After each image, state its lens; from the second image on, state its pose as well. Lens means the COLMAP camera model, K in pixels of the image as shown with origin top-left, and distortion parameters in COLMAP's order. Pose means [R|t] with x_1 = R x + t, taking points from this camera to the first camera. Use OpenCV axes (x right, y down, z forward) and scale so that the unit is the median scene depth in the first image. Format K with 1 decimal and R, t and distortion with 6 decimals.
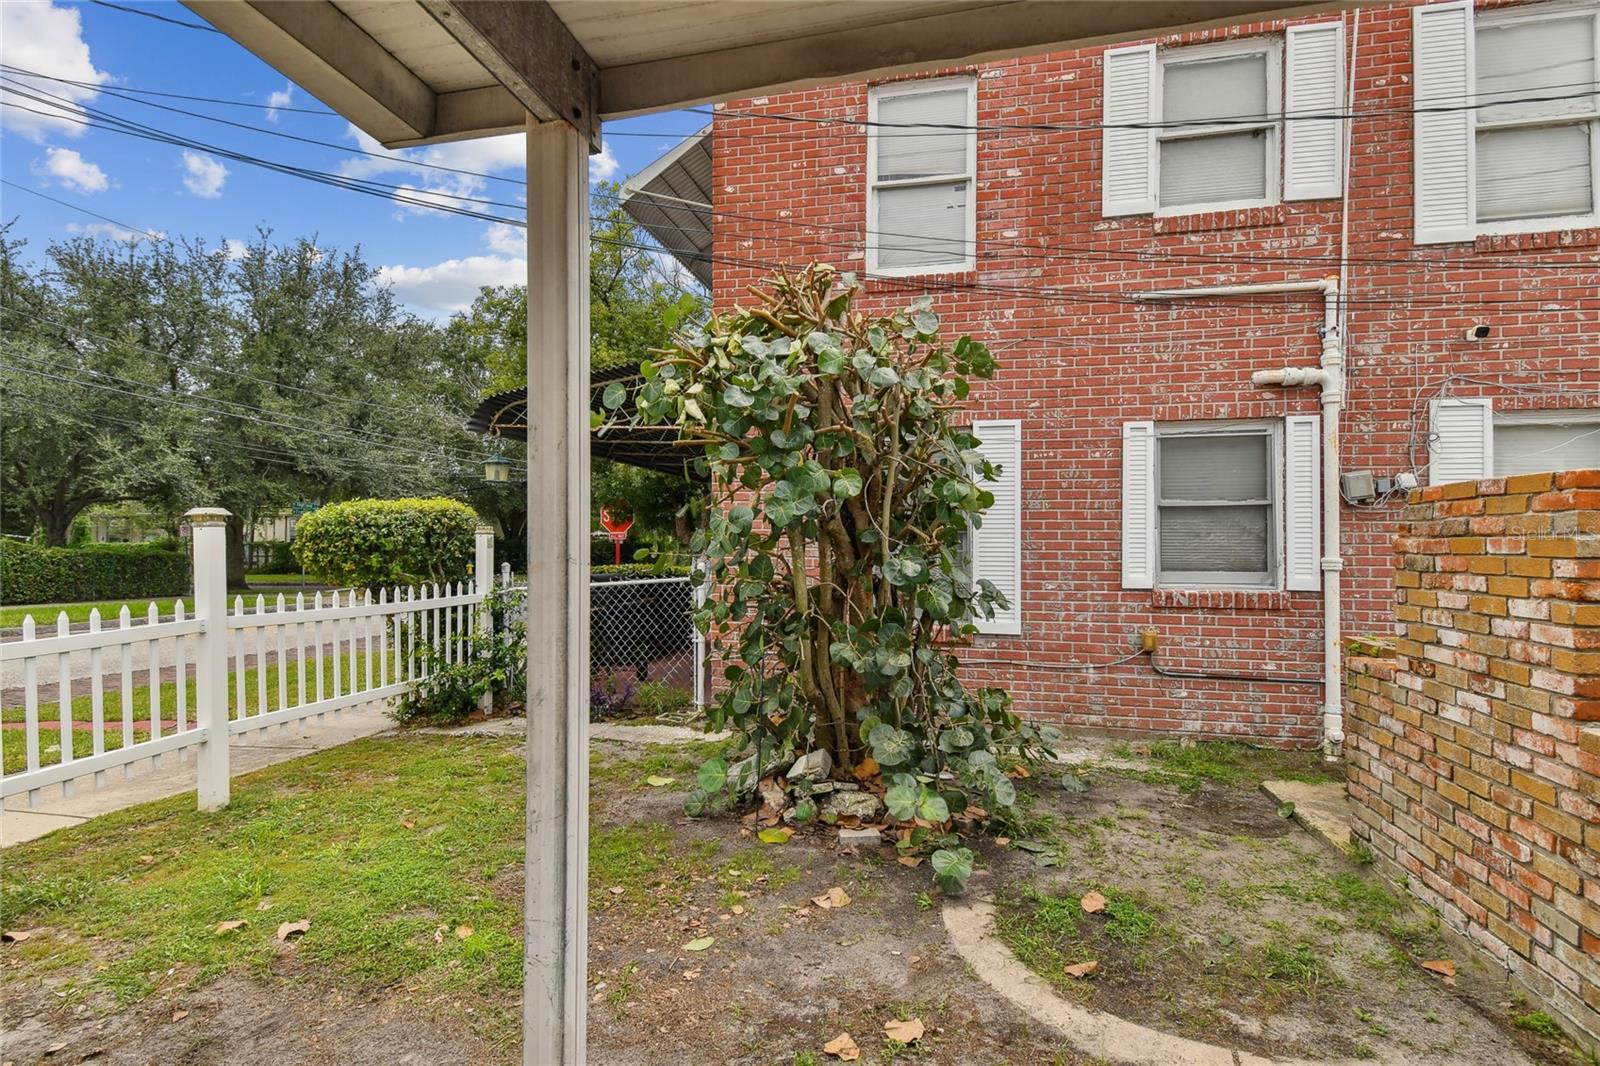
lens RADIAL K [[827.2, 0, 800.2], [0, 827.2, 533.5], [0, 0, 1]] dist [0.026802, -0.004025]
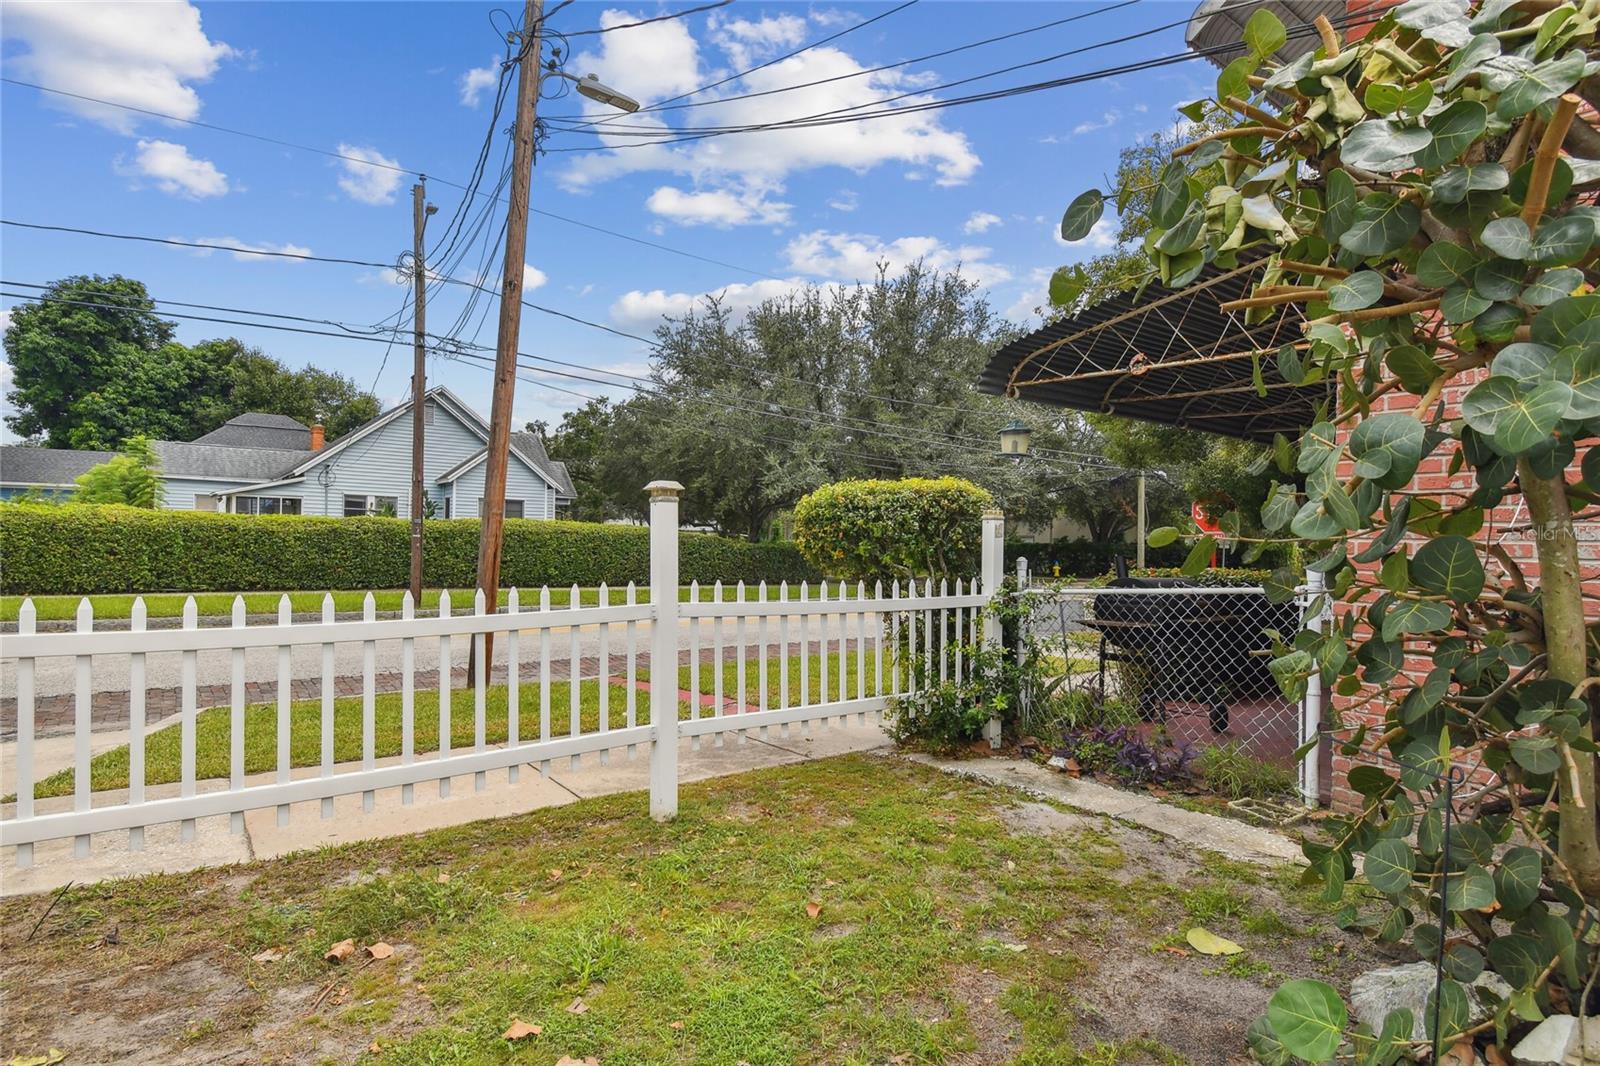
lens RADIAL K [[827.2, 0, 798.6], [0, 827.2, 535.5], [0, 0, 1]] dist [0.026802, -0.004025]
pose [[0.767616, 0.008421, -0.640855, -0.016823], [-0.010281, 0.999947, 0.000824, 0.017768], [0.640828, 0.005956, 0.767662, 0.289890]]
